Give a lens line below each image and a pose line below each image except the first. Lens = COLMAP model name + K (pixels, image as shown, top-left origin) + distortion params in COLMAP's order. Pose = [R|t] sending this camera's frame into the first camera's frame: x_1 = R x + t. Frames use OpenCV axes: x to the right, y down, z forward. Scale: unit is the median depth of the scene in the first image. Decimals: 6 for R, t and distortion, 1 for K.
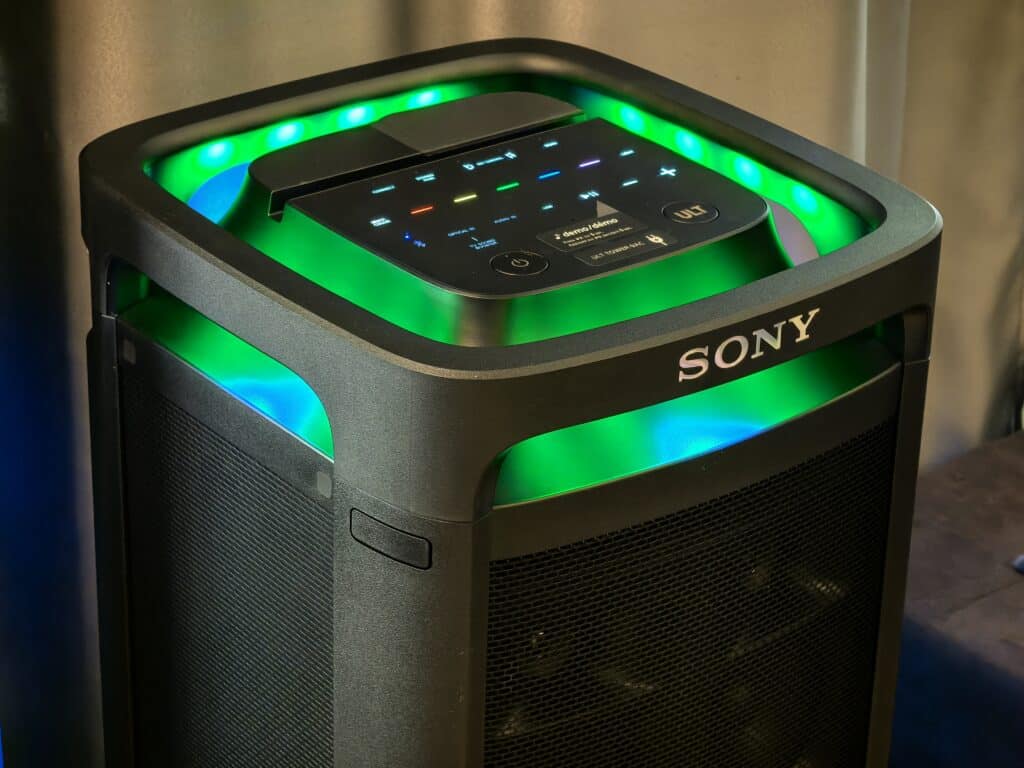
lens RADIAL K [[2814.6, 0, 512.0], [0, 2814.6, 384.0], [0, 0, 1]] dist [0.095572, 0.377424]
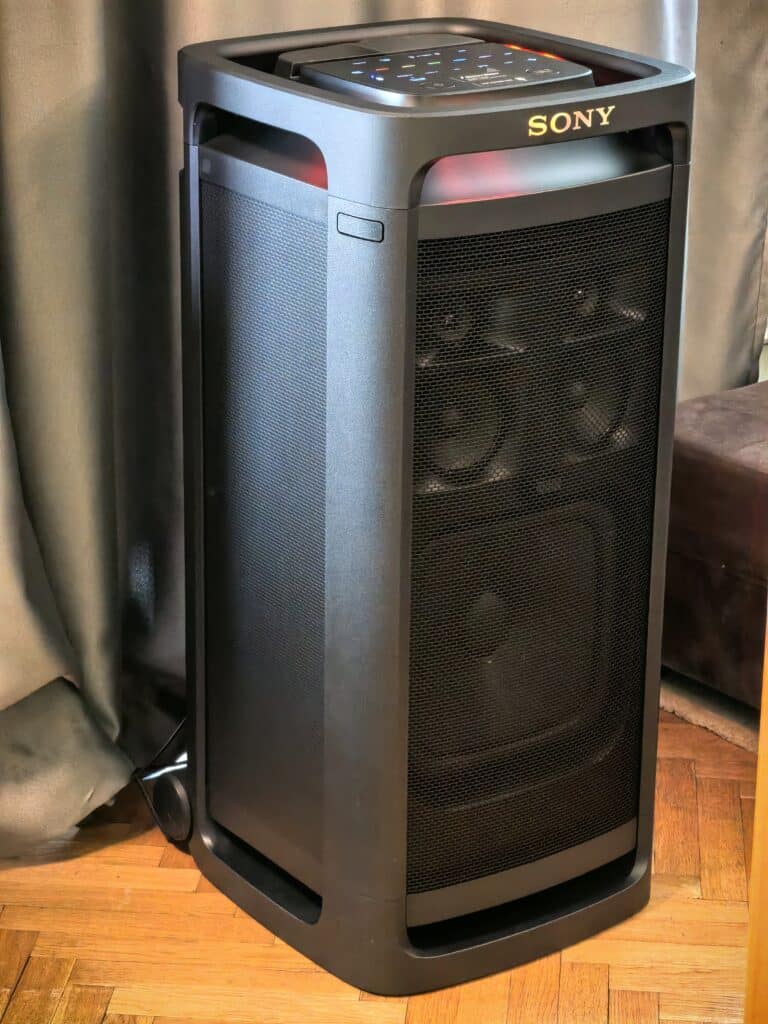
lens RADIAL K [[2547.9, 0, 384.0], [0, 2547.9, 512.0], [0, 0, 1]] dist [0.227674, 0.280000]
pose [[0.998894, 0.002342, -0.046969, 0.041973], [-0.007936, 0.992831, -0.119262, 0.386097], [0.046353, 0.119503, 0.991751, -0.489350]]
